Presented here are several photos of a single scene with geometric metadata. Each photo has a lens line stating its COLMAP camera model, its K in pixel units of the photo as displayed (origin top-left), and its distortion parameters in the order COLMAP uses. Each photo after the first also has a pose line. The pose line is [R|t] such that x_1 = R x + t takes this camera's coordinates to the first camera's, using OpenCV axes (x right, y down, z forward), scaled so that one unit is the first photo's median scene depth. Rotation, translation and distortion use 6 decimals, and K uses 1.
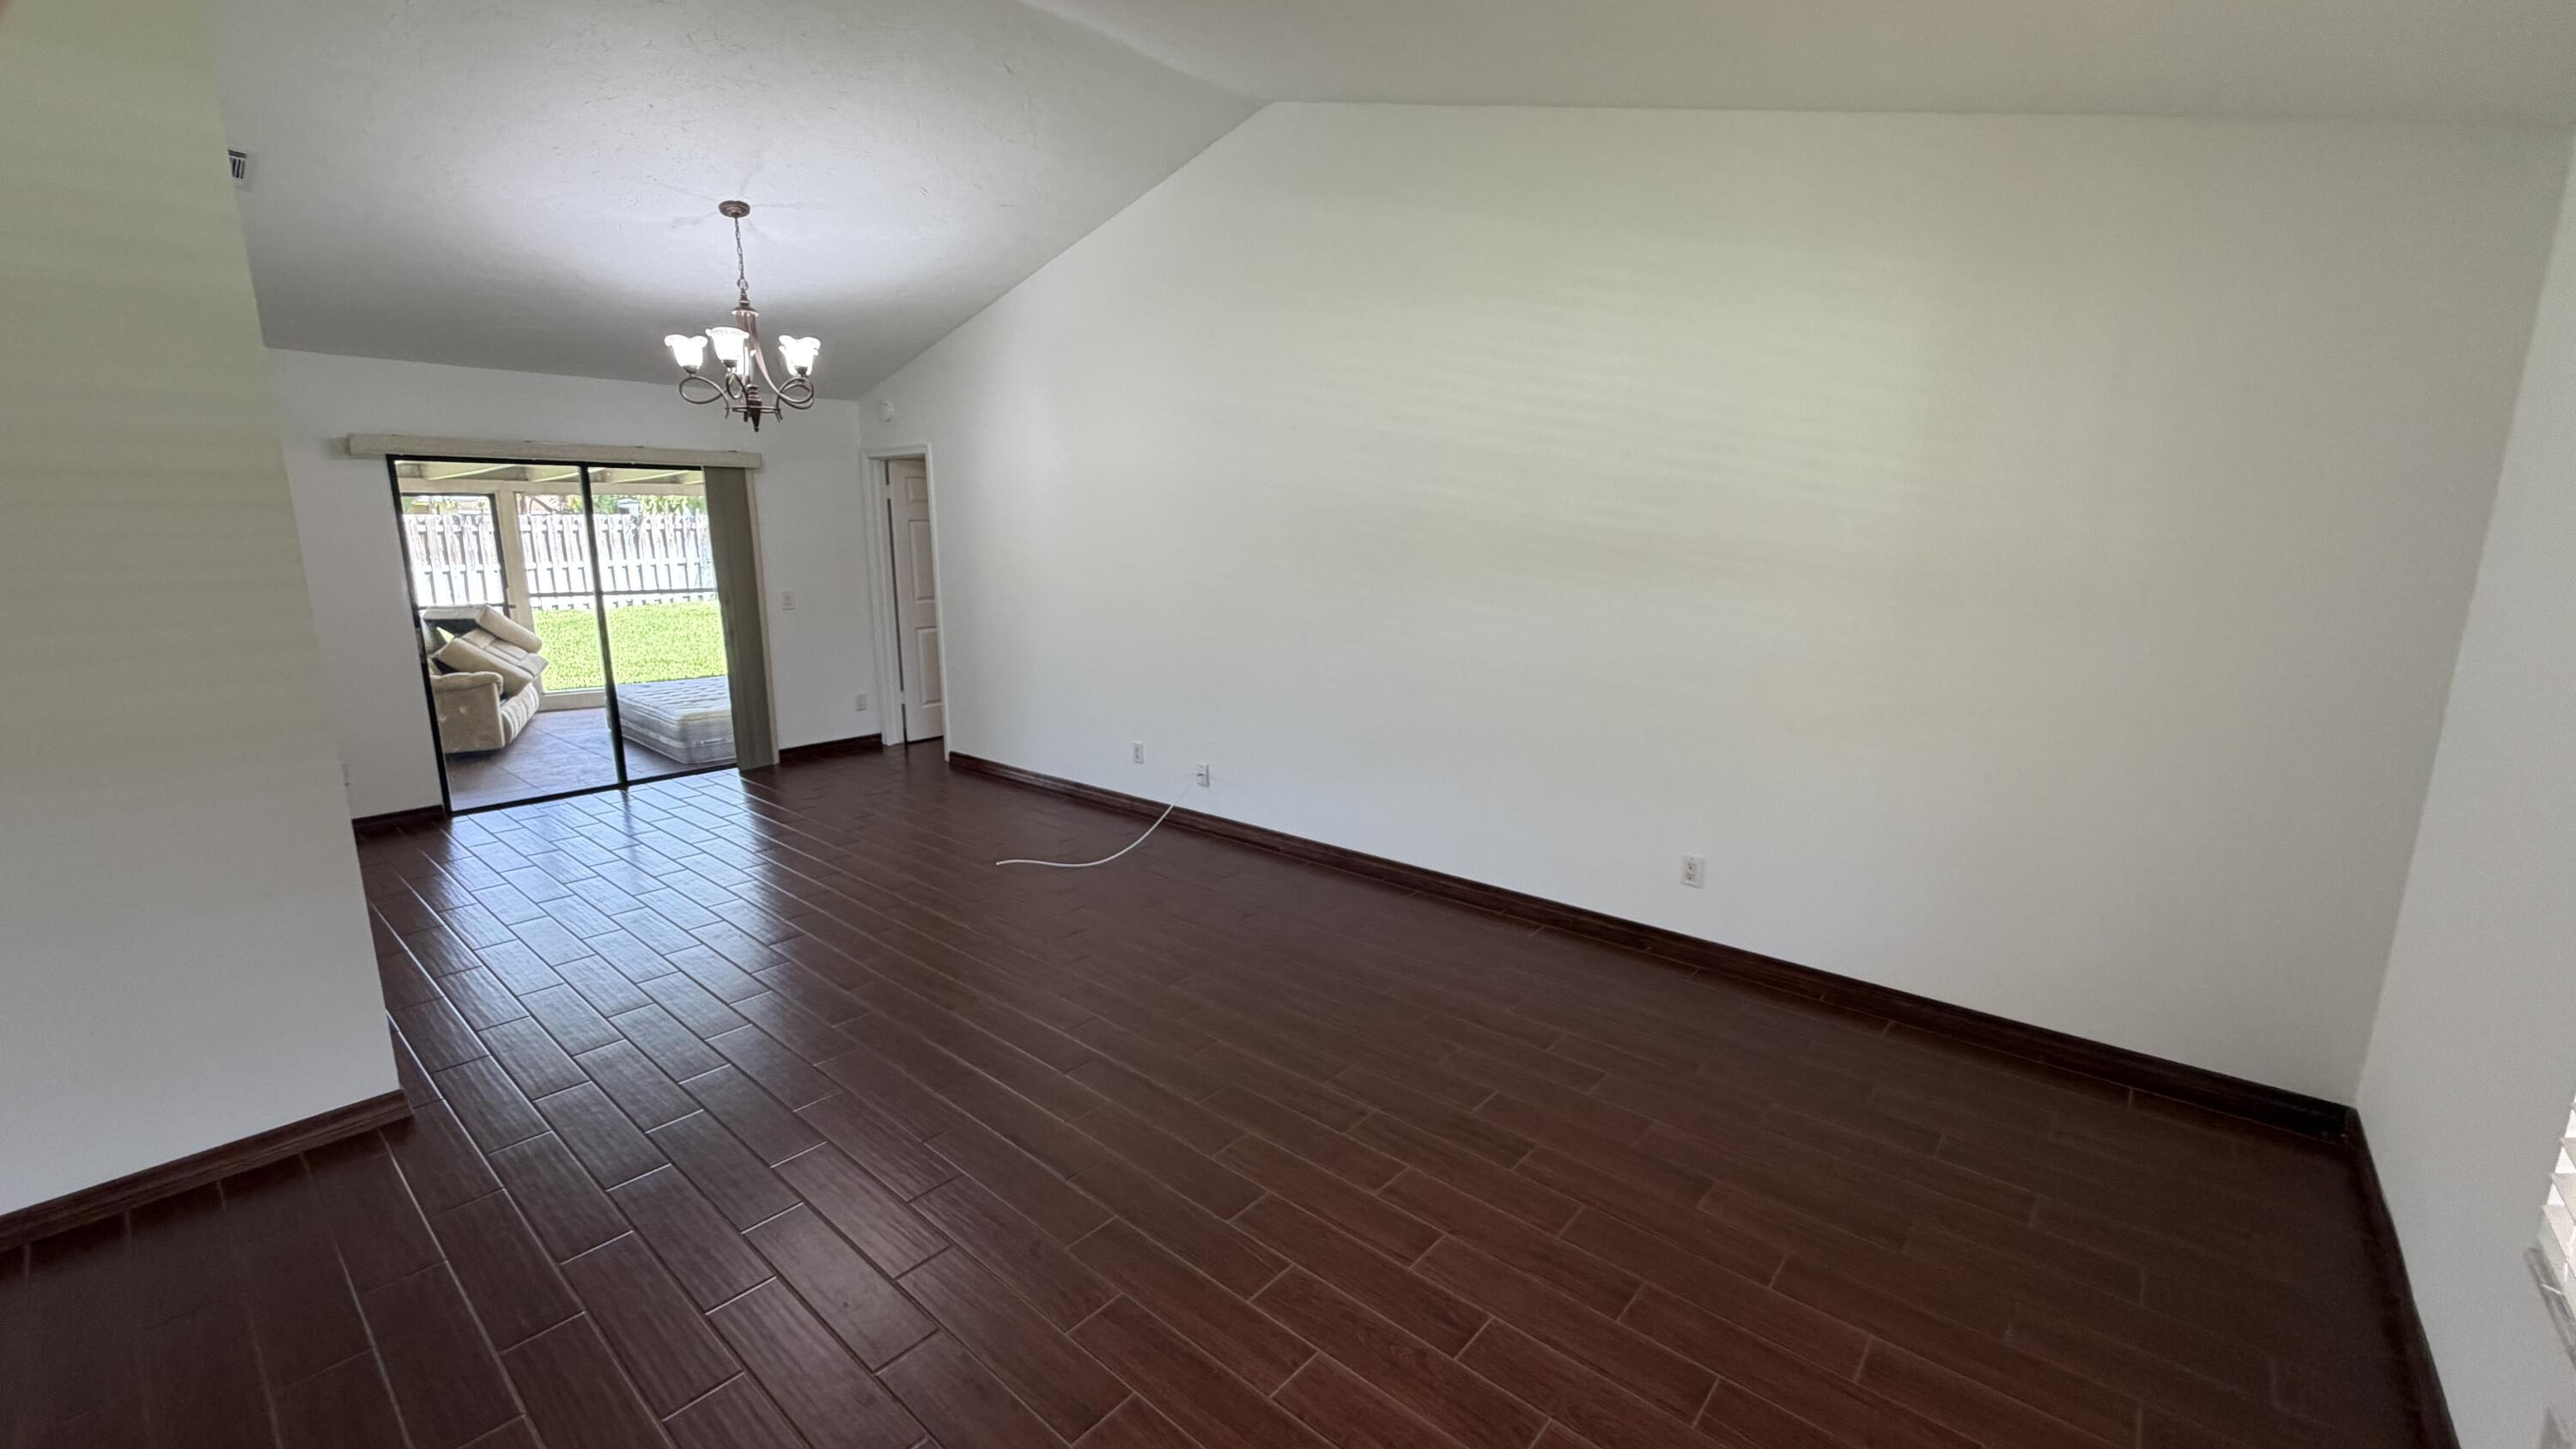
lens RADIAL K [[1049.5, 0, 1284.4], [0, 1049.5, 723.1], [0, 0, 1]] dist [-0.000436, -0.000441]
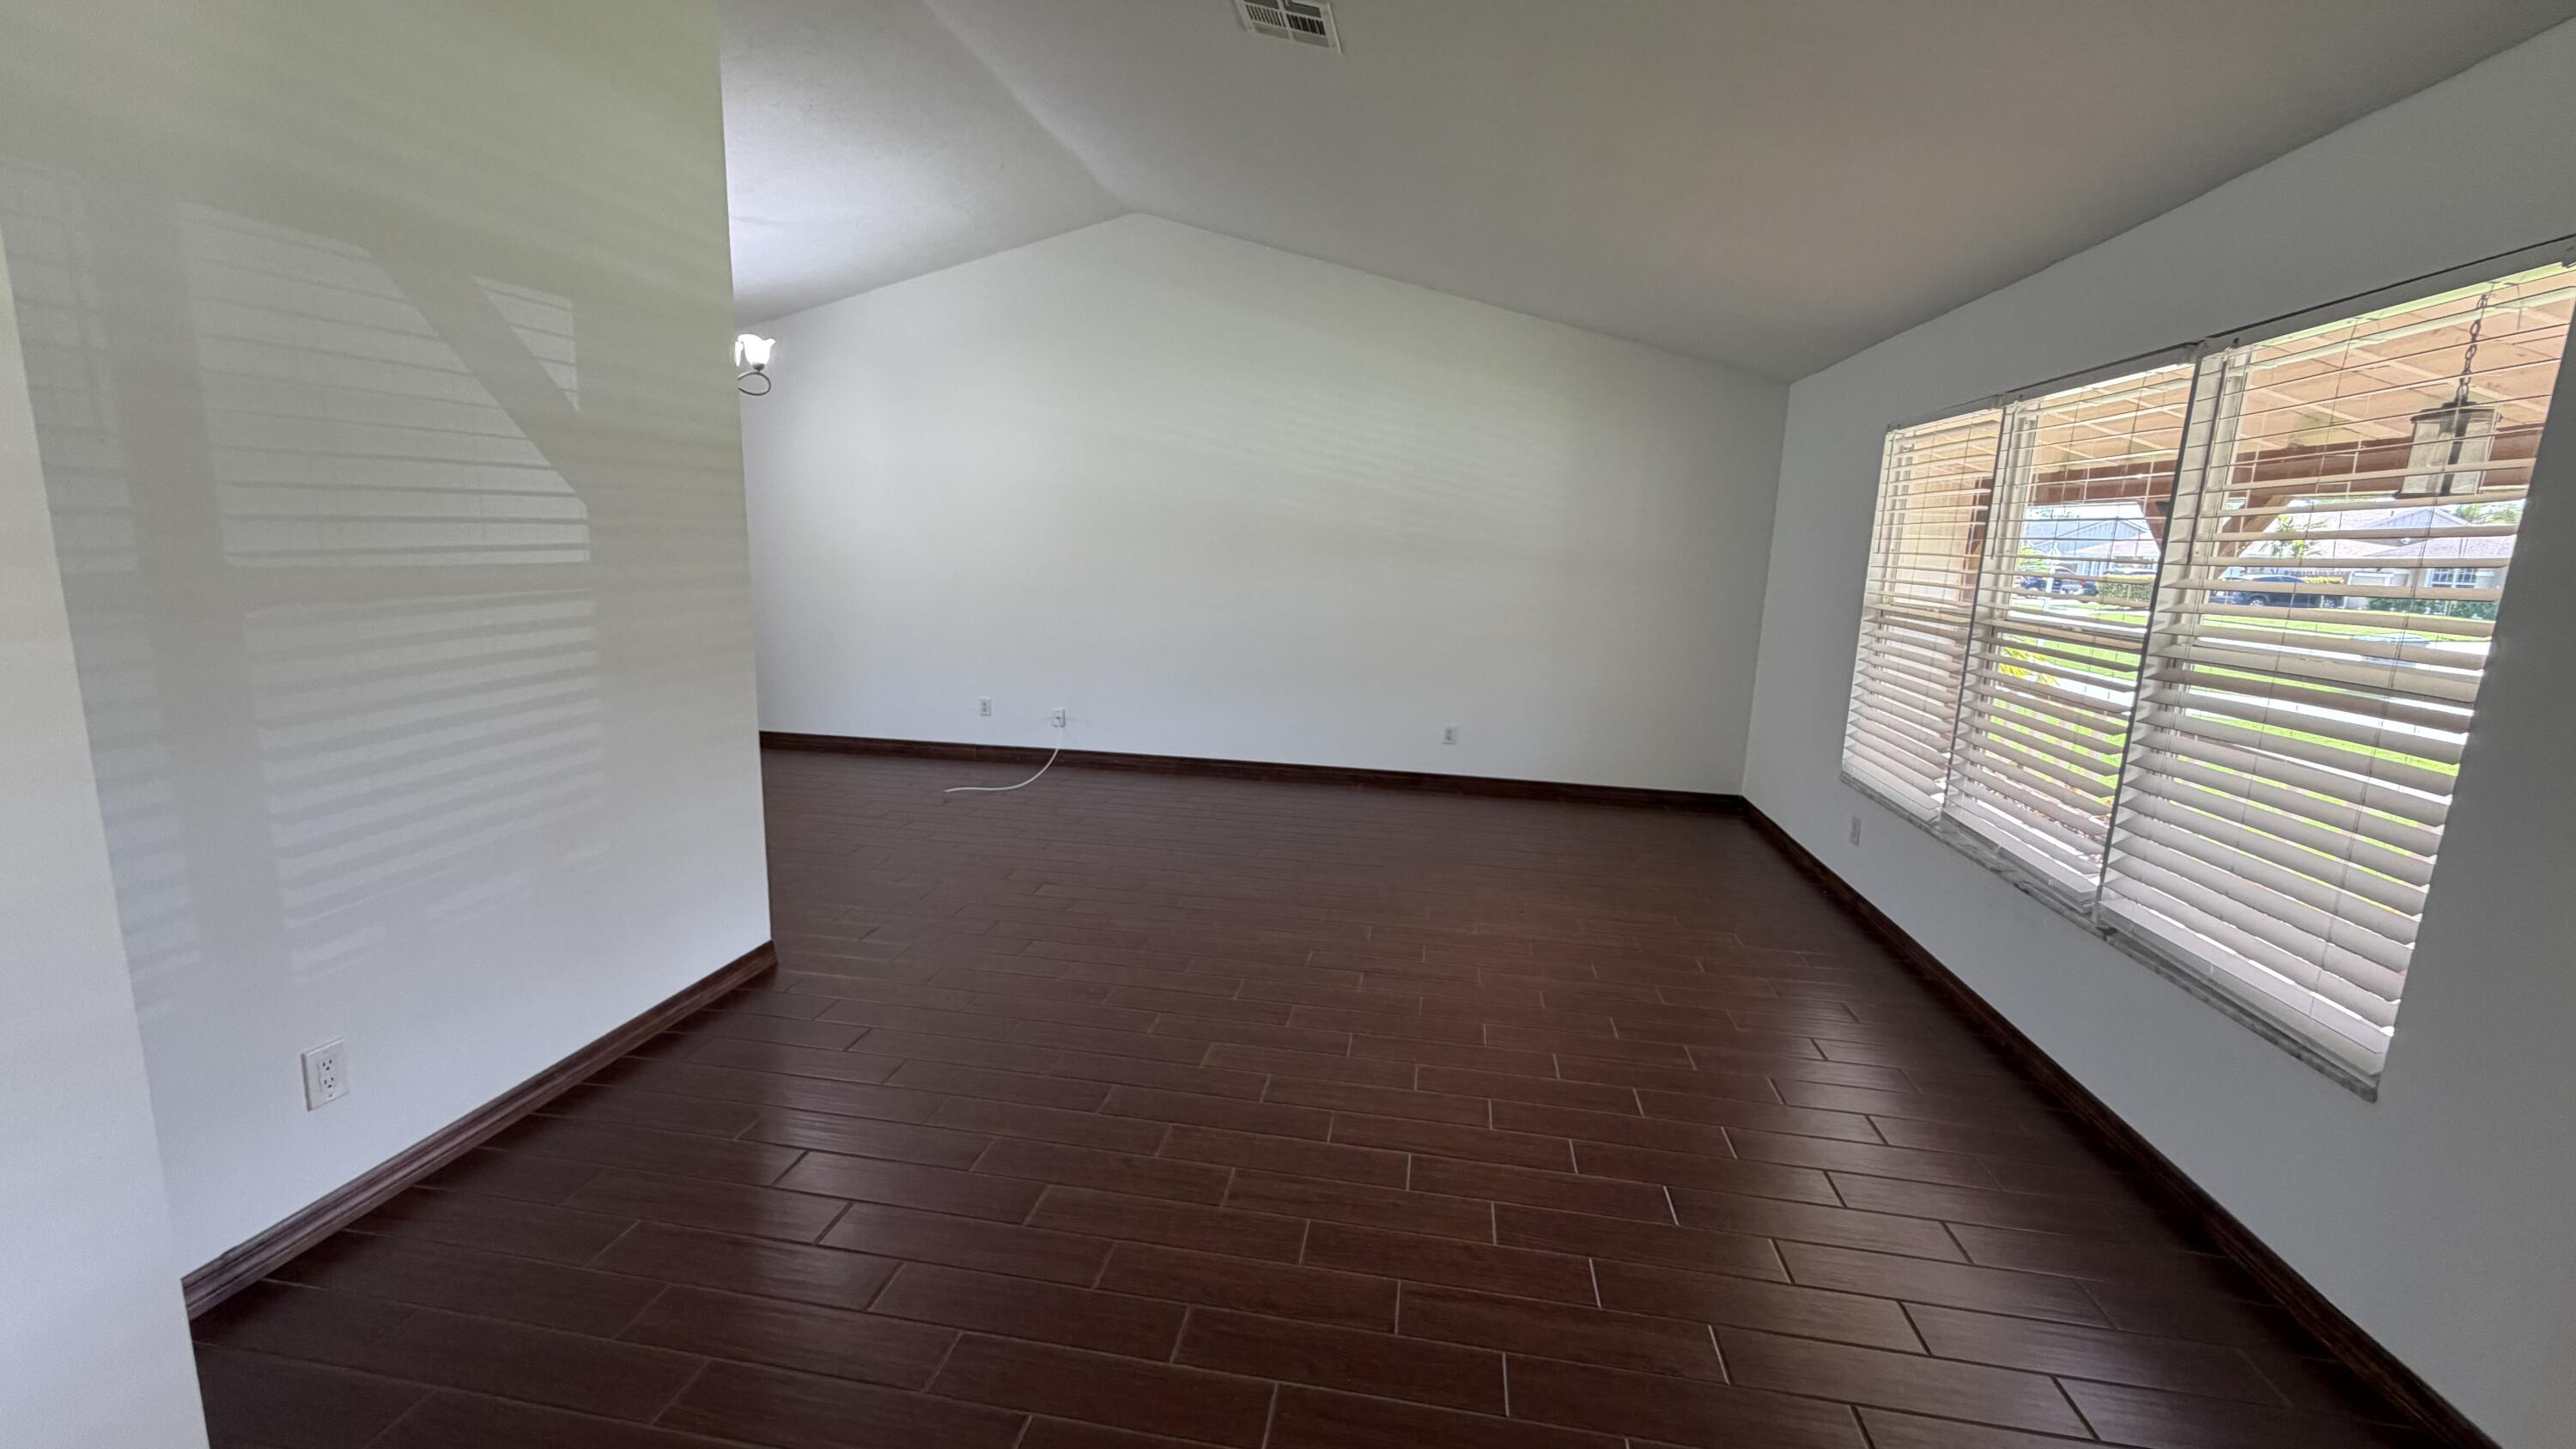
lens RADIAL K [[1049.5, 0, 1276.5], [0, 1049.5, 730.5], [0, 0, 1]] dist [-0.000436, -0.000441]
pose [[0.847530, -0.062897, 0.527007, -0.878422], [0.066107, 0.997731, 0.012763, 0.110327], [-0.526614, 0.024022, 0.849765, -0.349878]]
